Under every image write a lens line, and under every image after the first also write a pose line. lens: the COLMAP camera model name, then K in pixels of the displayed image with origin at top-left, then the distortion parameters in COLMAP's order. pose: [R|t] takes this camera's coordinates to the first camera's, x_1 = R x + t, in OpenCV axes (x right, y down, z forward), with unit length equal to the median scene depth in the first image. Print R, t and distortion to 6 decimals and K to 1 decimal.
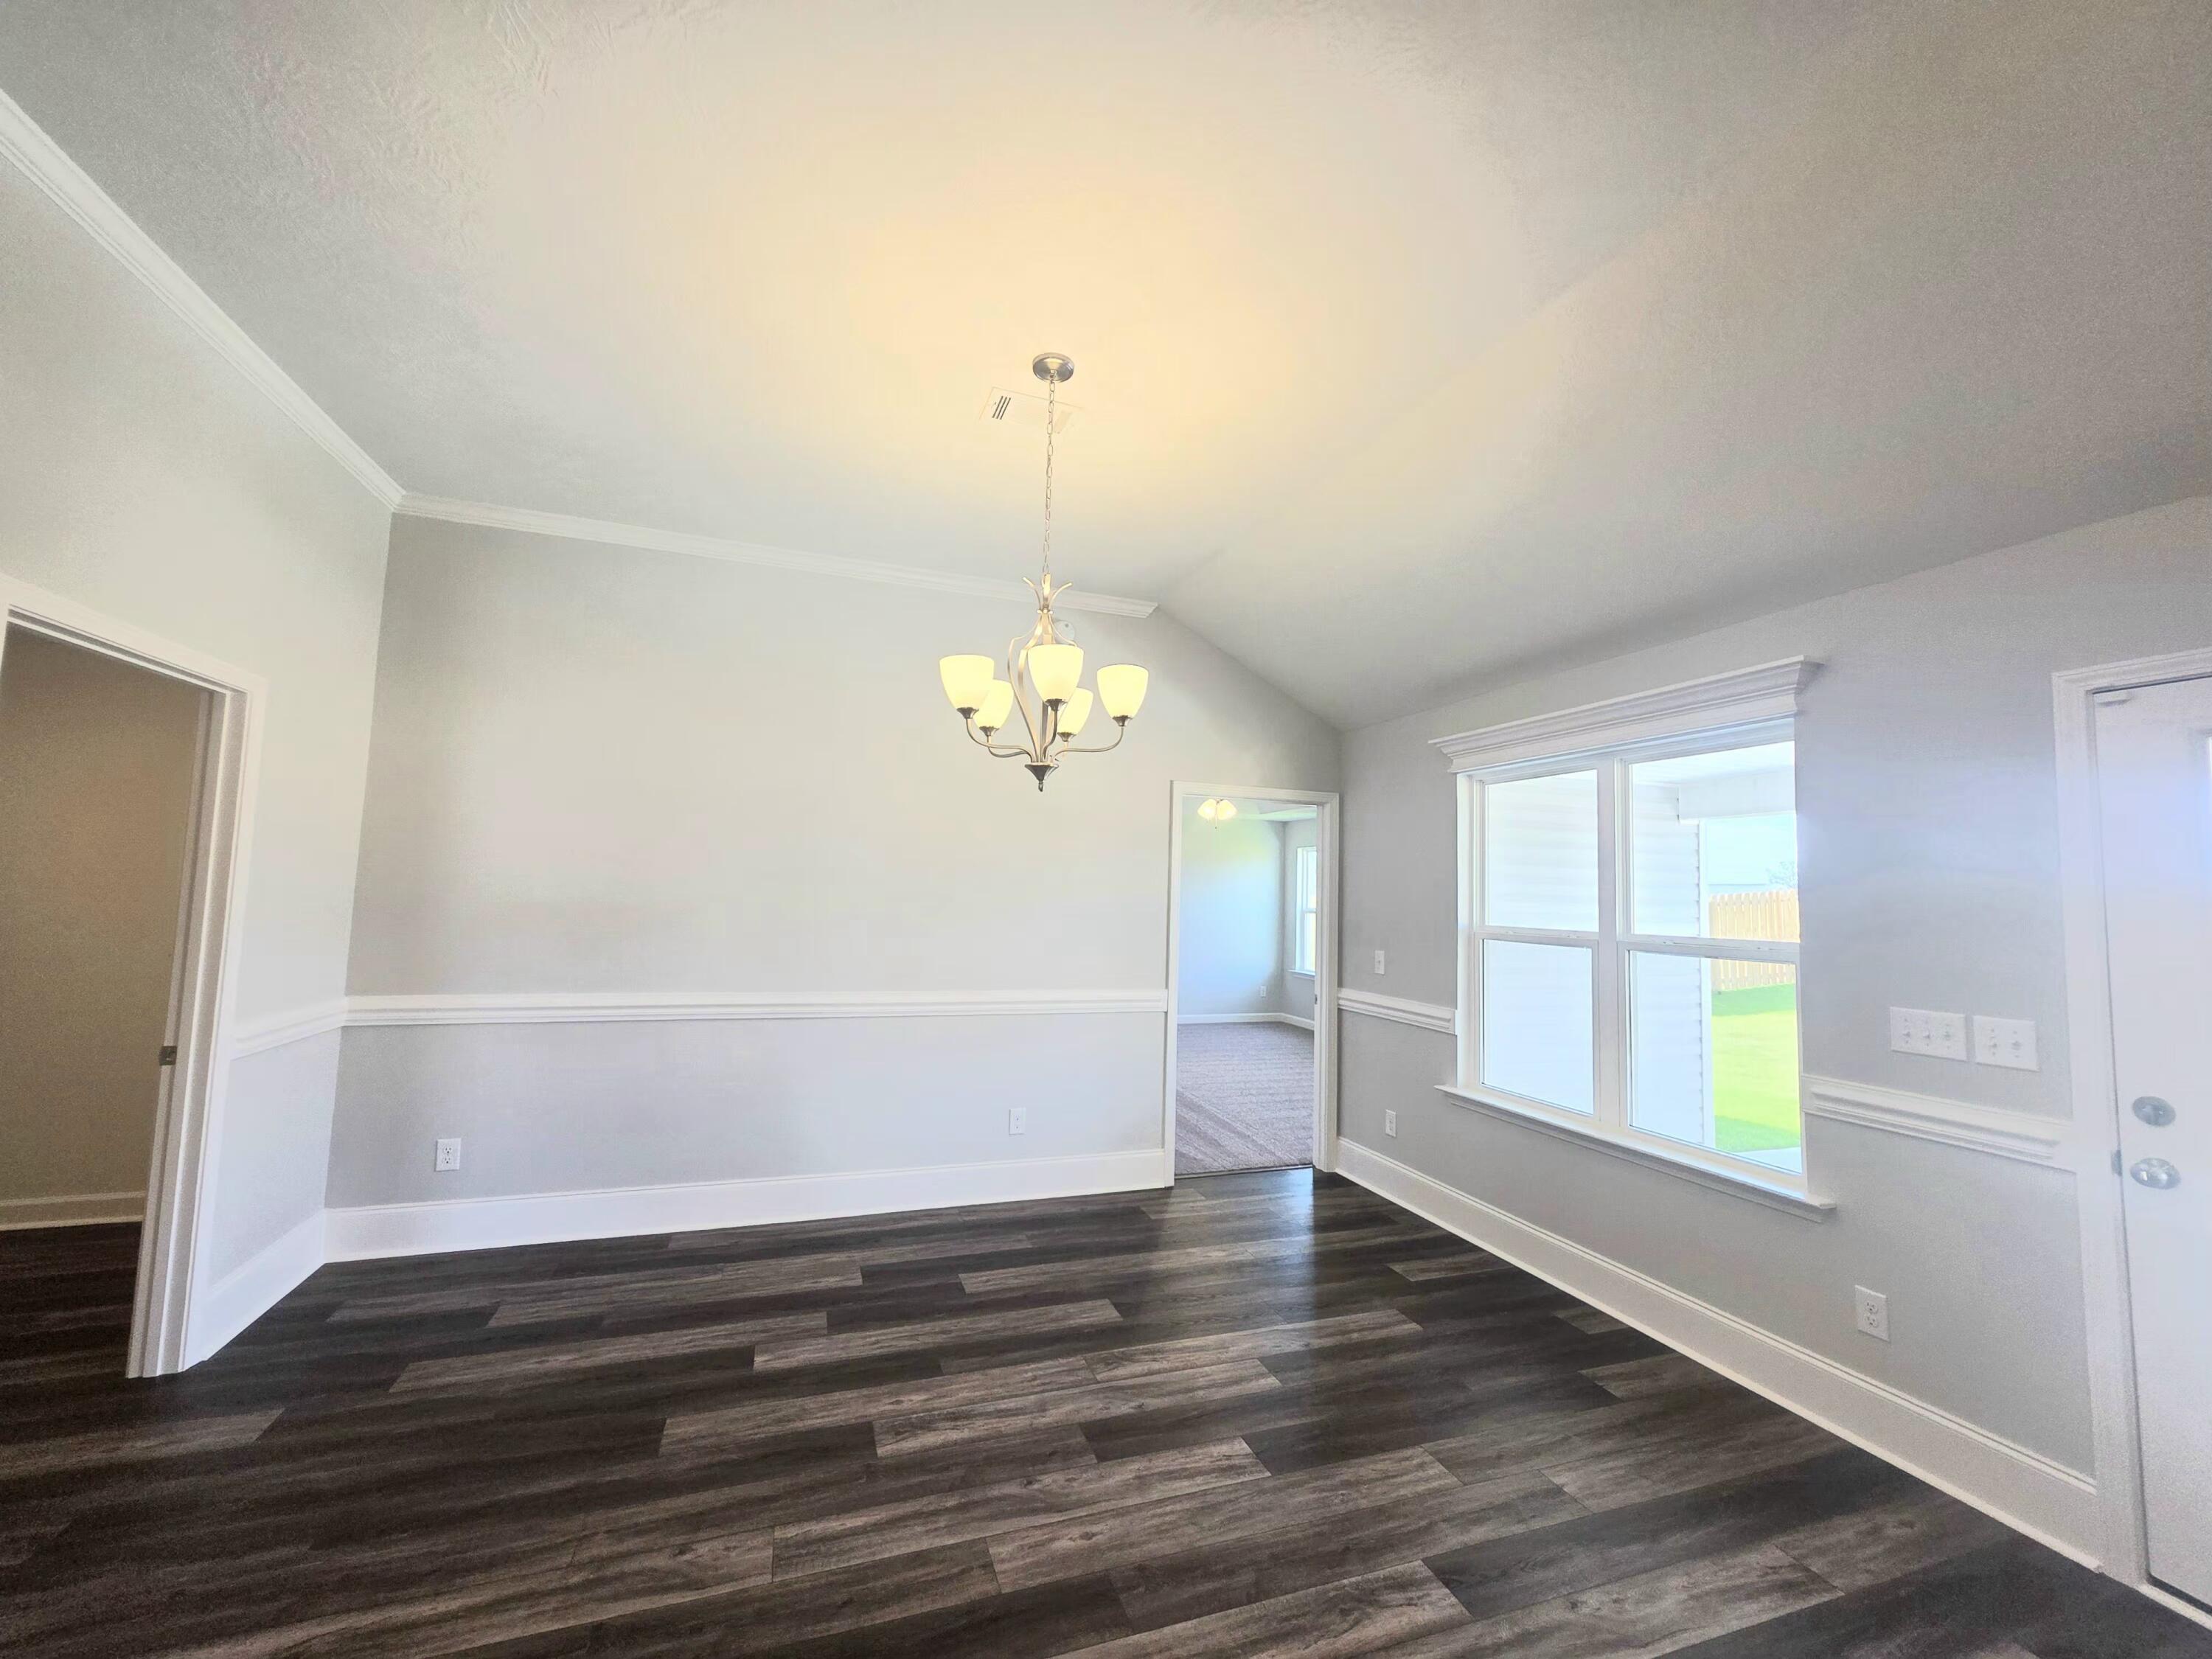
lens RADIAL K [[880.2, 0, 1108.7], [0, 880.2, 829.0], [0, 0, 1]] dist [0.003961, -0.000463]
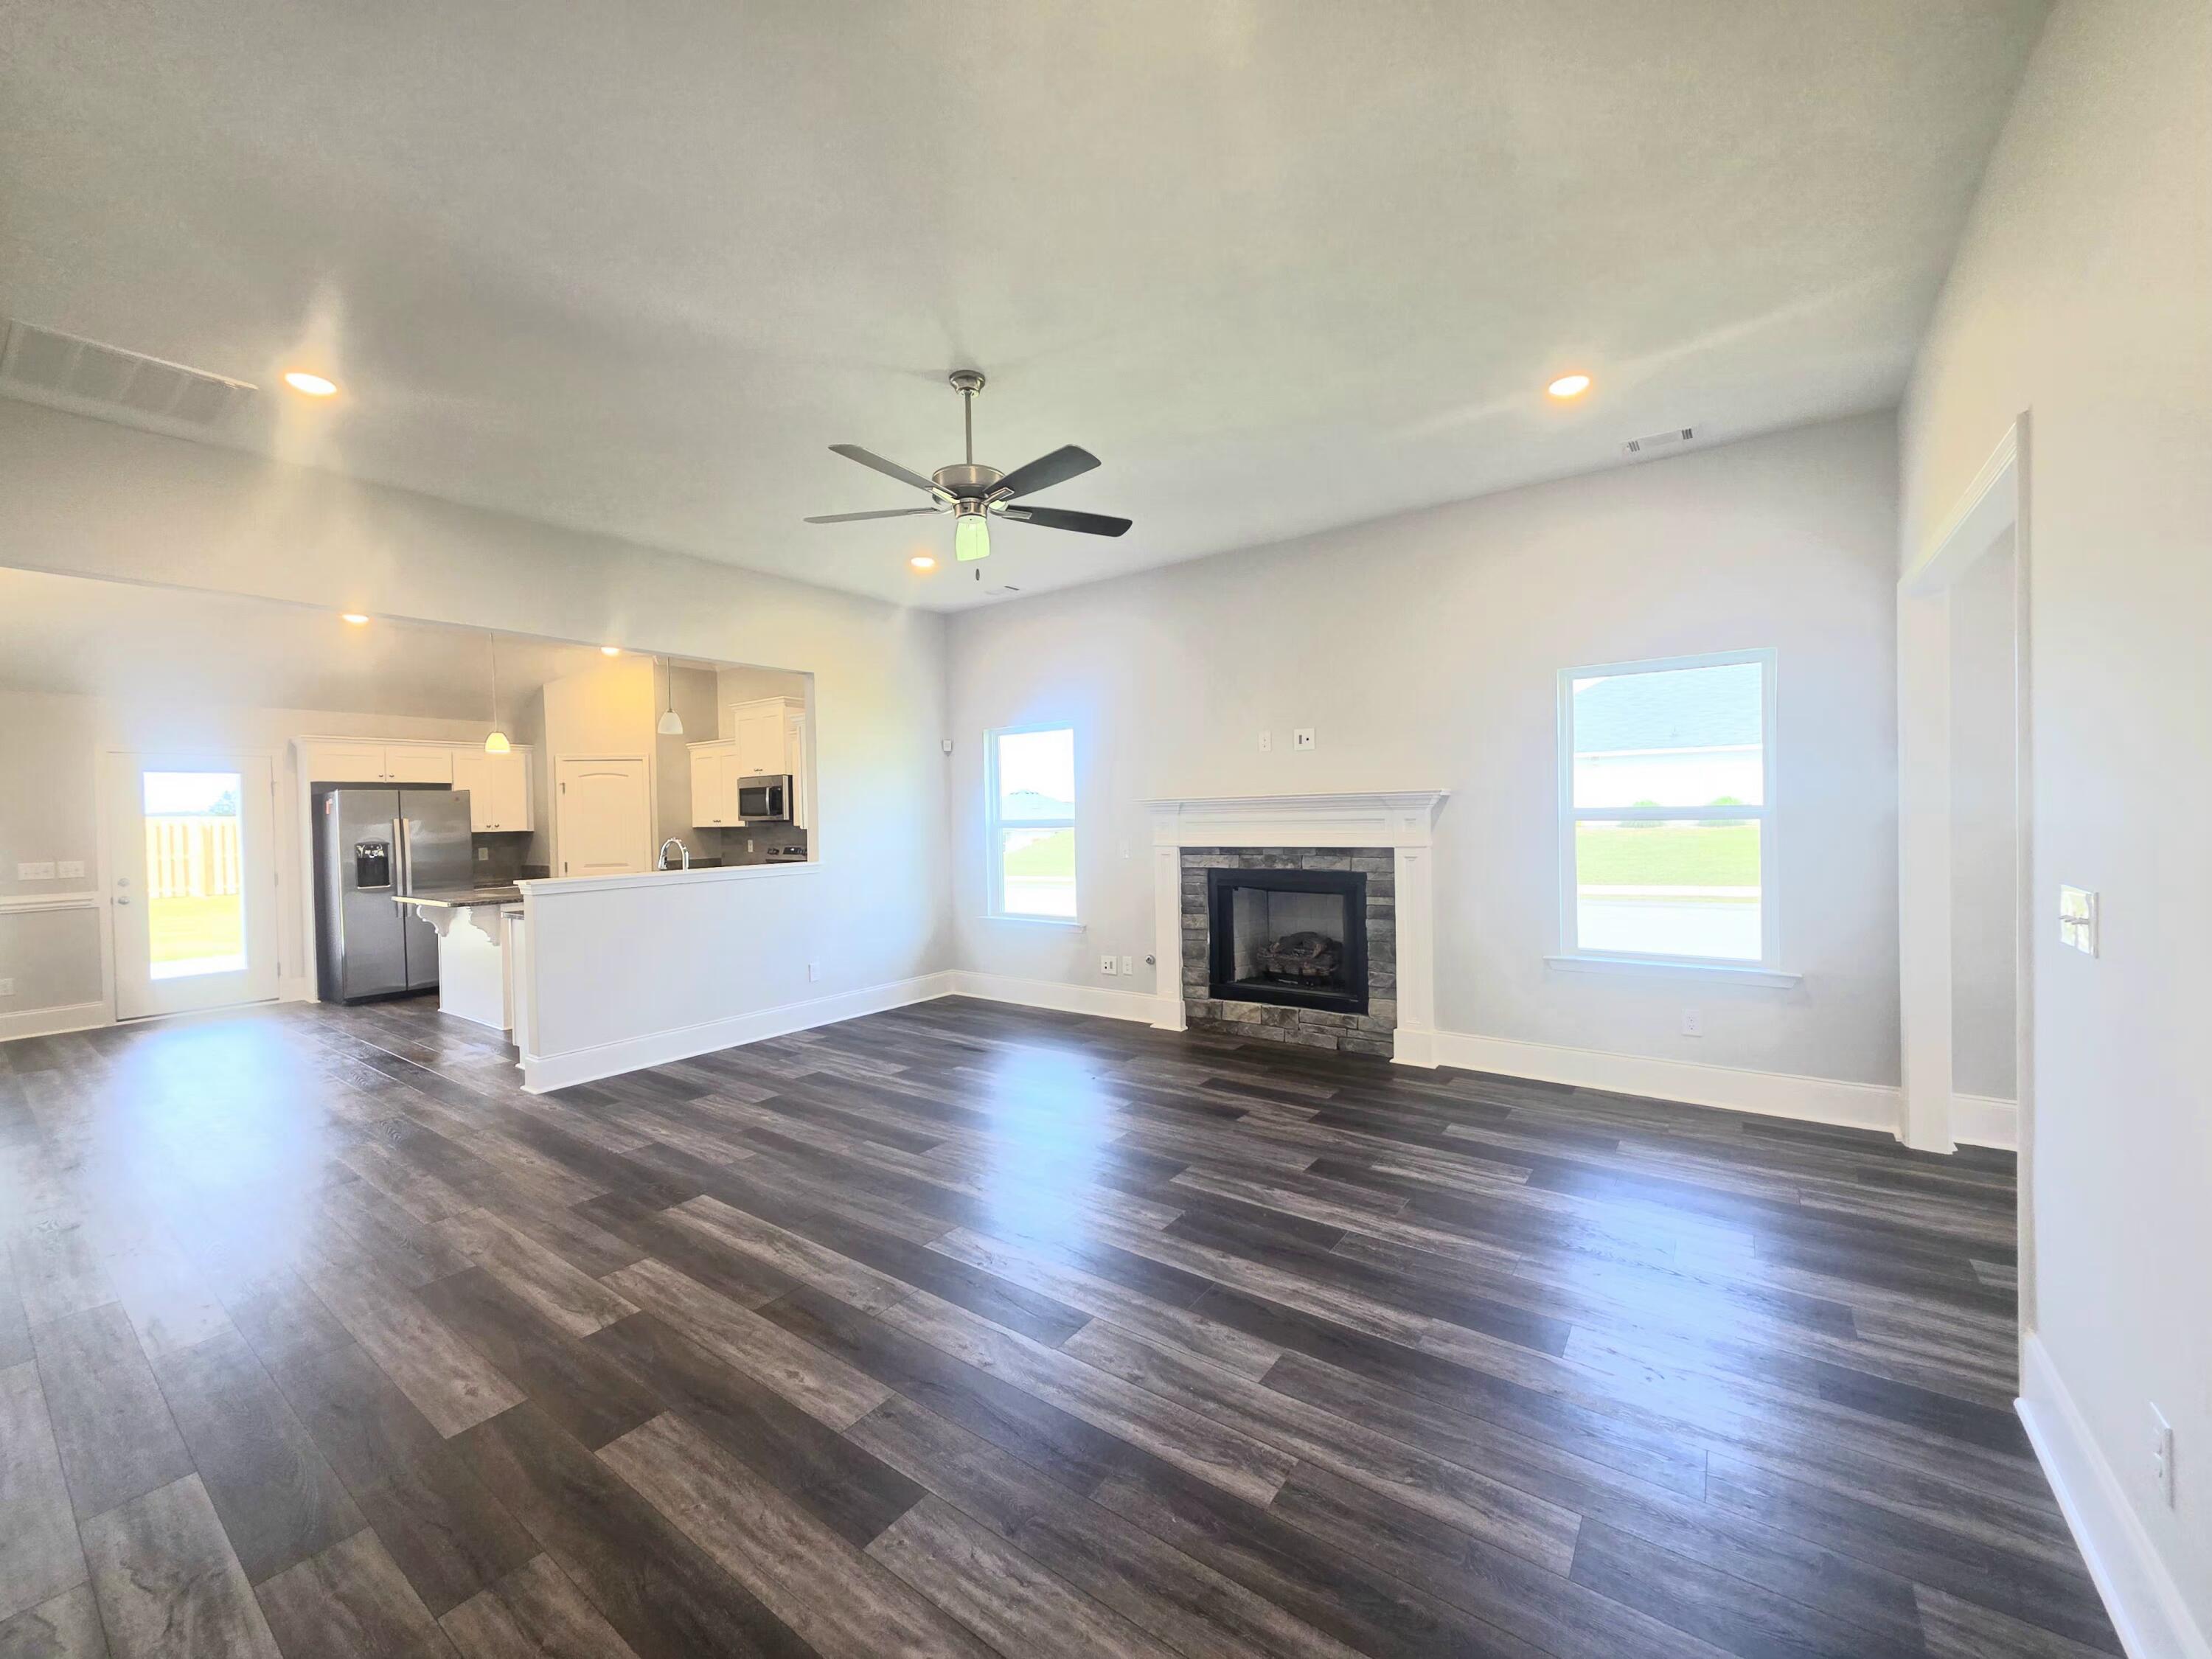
lens RADIAL K [[880.2, 0, 1103.4], [0, 880.2, 838.2], [0, 0, 1]] dist [0.003961, -0.000463]
pose [[-0.559488, -0.039634, 0.827890, -2.619863], [-0.056092, 0.998377, 0.009889, -0.061143], [-0.826938, -0.040906, -0.560803, -0.120759]]
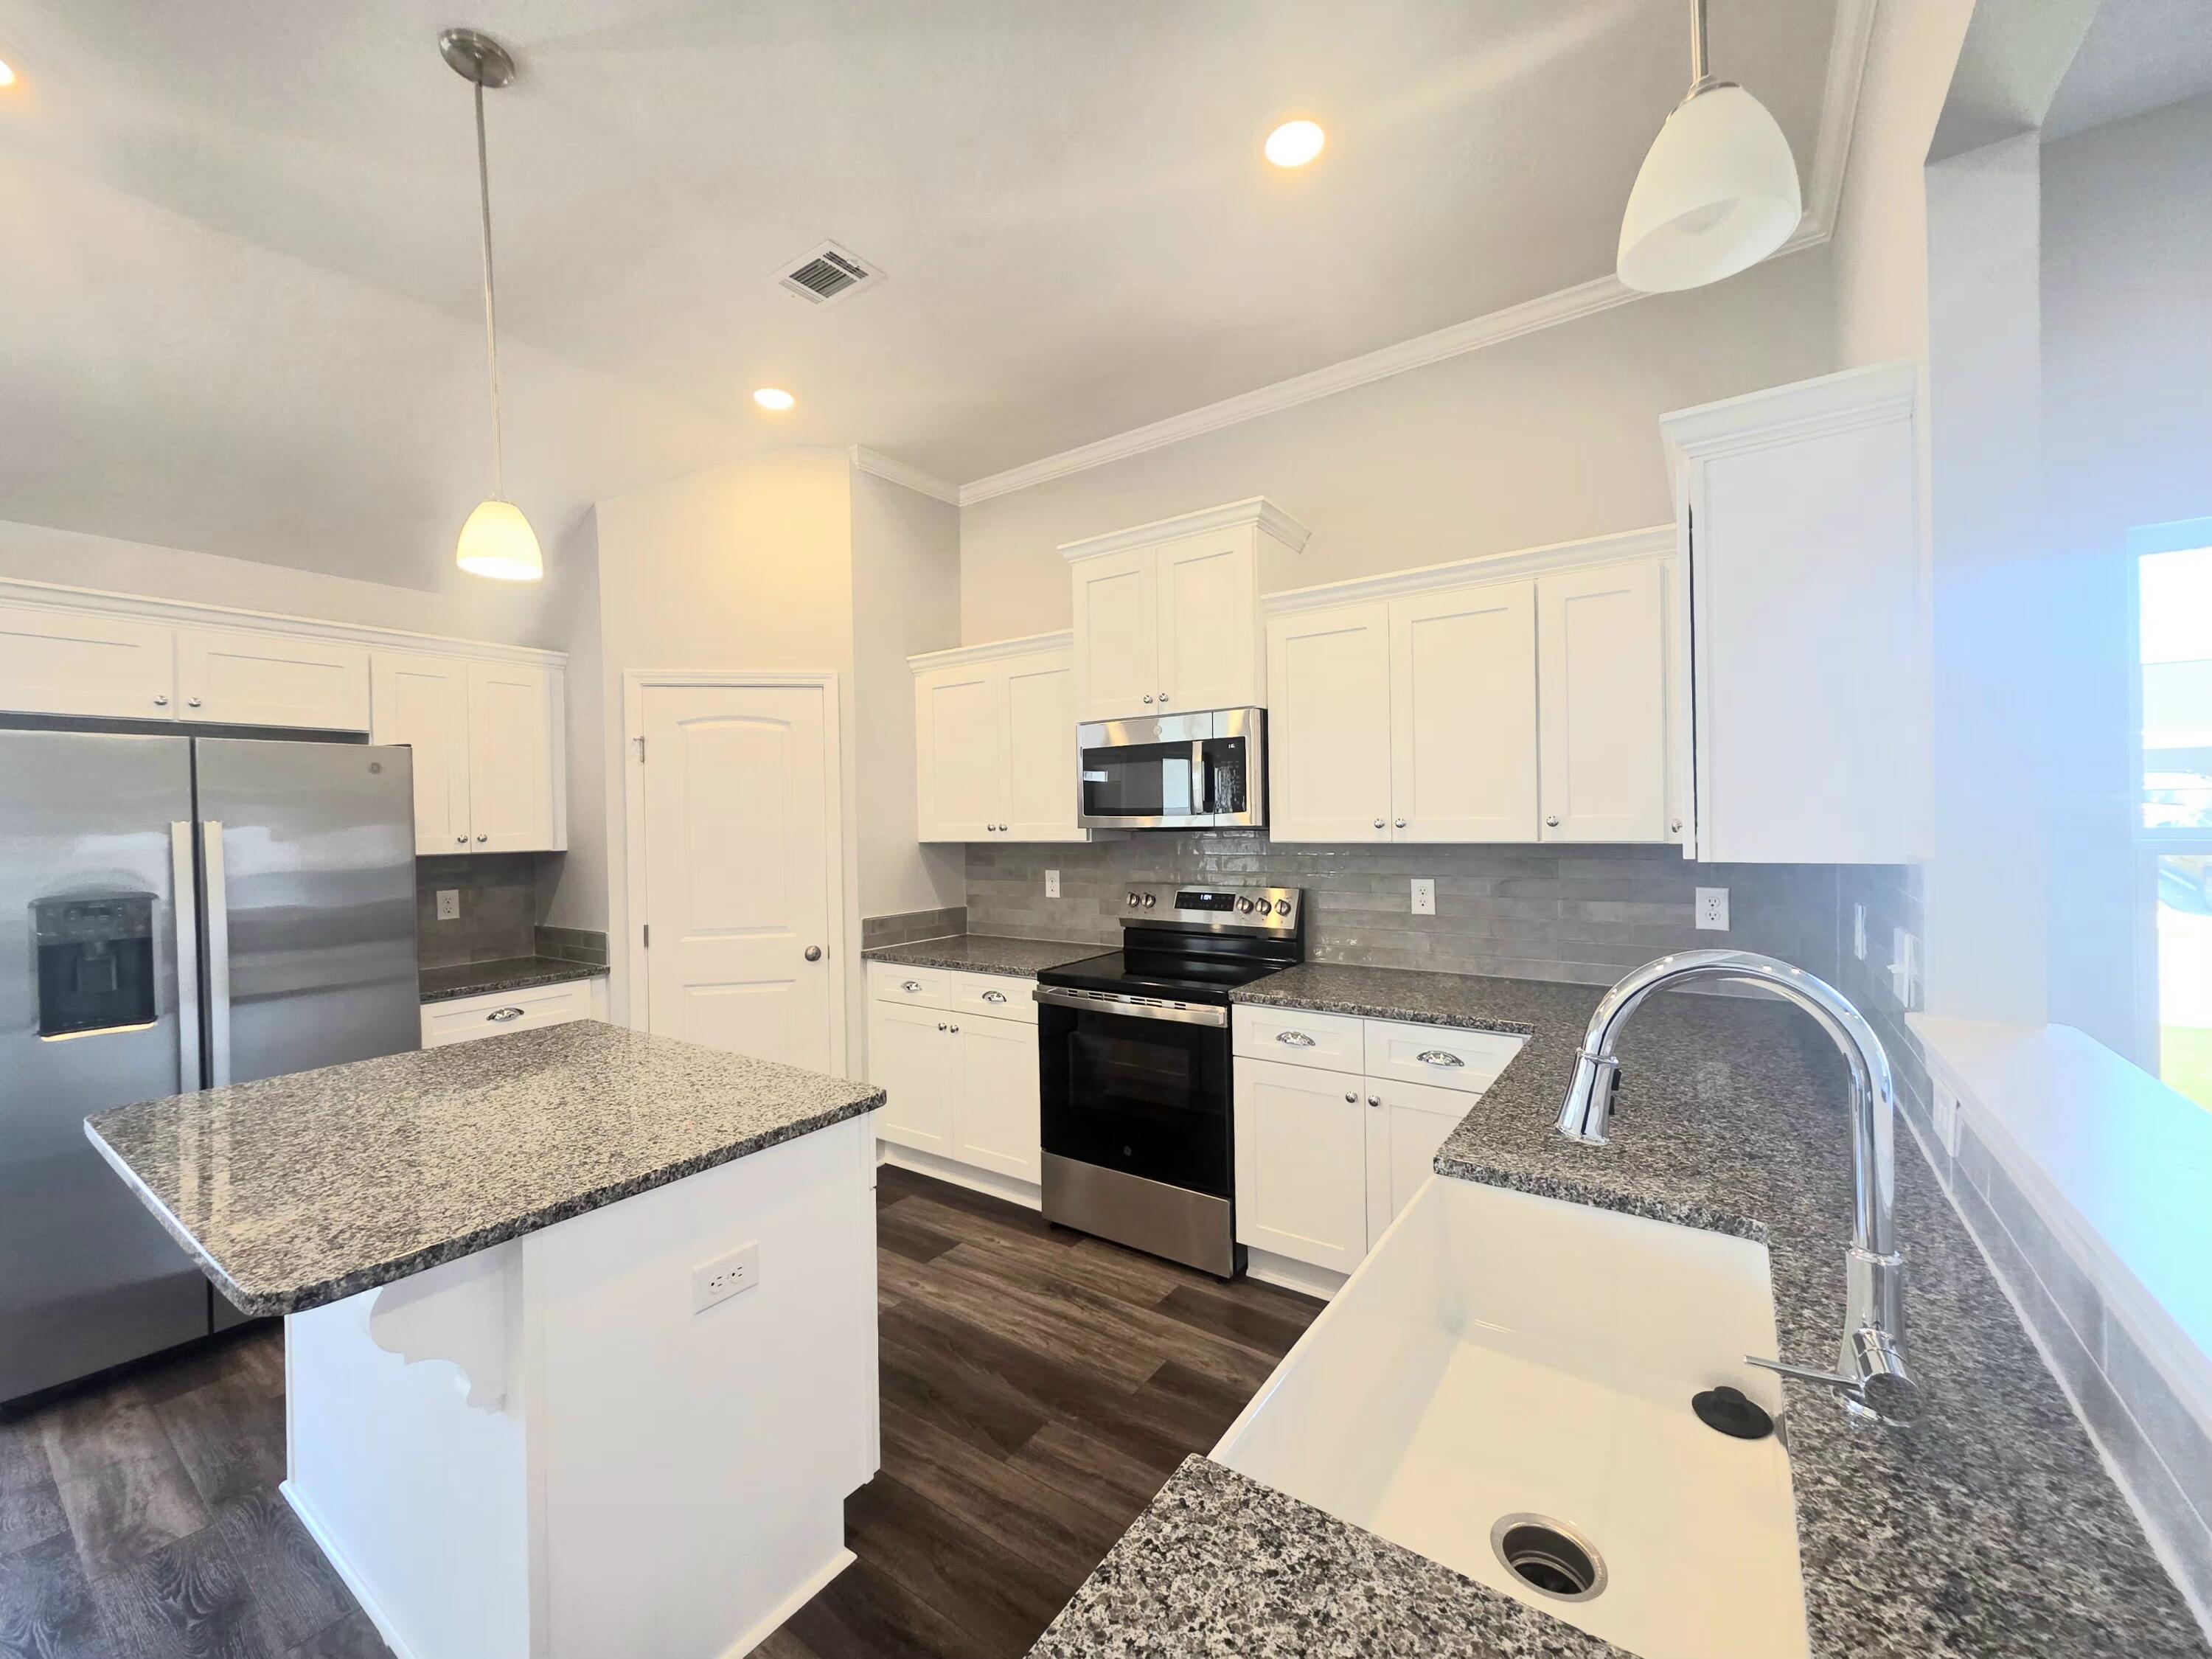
lens RADIAL K [[880.2, 0, 1105.4], [0, 880.2, 819.6], [0, 0, 1]] dist [0.003961, -0.000463]
pose [[-0.582199, -0.019033, 0.812823, -0.507637], [-0.057517, 0.998185, -0.017824, -0.012955], [-0.811009, -0.057128, -0.582238, -0.083561]]
